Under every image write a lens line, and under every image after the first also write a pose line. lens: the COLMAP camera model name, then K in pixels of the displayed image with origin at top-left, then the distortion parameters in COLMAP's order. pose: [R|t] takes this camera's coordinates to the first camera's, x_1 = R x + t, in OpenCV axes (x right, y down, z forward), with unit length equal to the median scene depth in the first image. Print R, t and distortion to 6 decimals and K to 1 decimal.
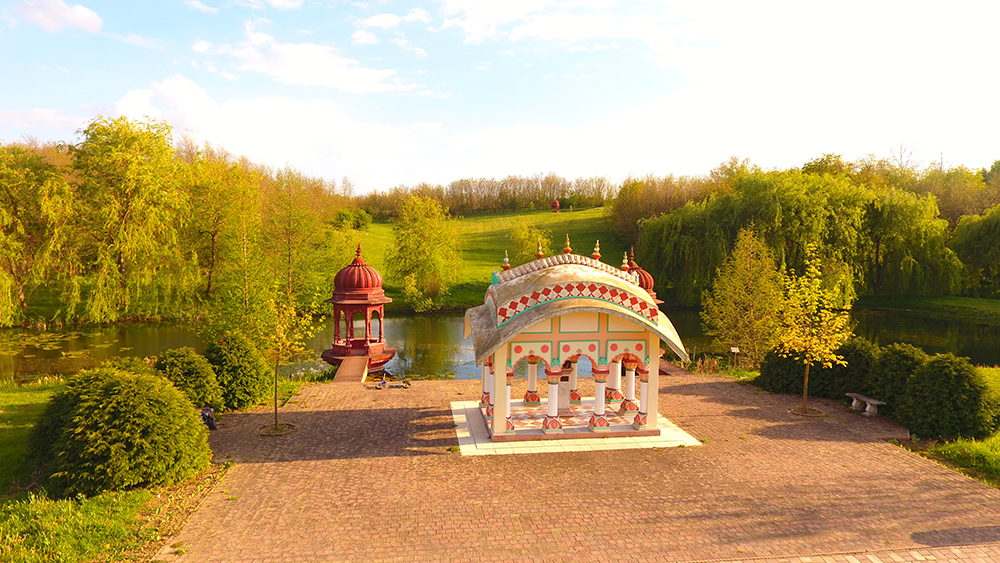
lens RADIAL K [[582.0, 0, 500.0], [0, 582.0, 281.5], [0, 0, 1]] dist [-0.004498, -0.001477]
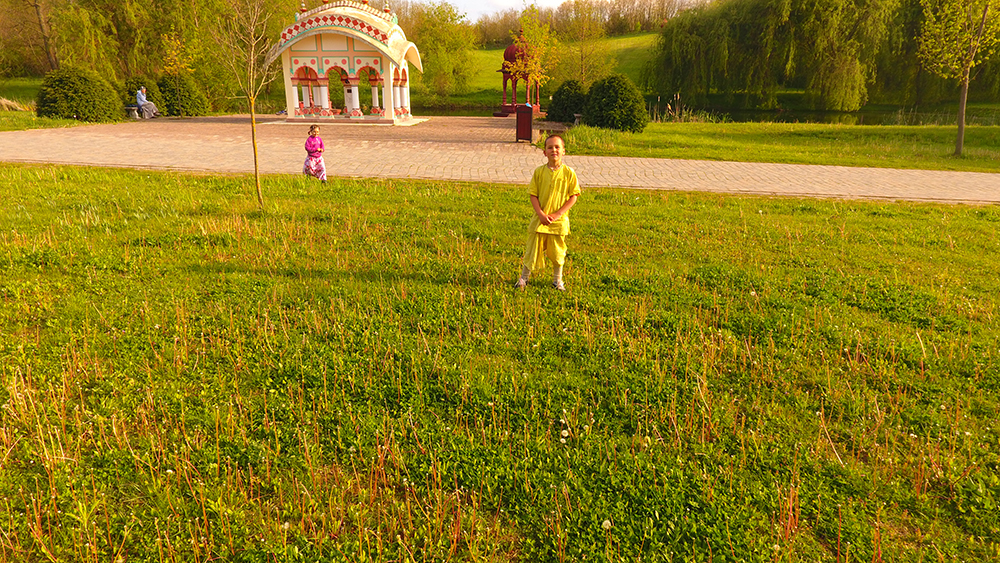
lens RADIAL K [[582.0, 0, 500.0], [0, 582.0, 281.5], [0, 0, 1]] dist [-0.004498, -0.001477]
pose [[0.972123, 0.071103, -0.223429, 0.933454], [-0.009645, 0.964231, 0.264887, 0.260364], [0.234271, -0.255348, 0.938037, -0.482637]]
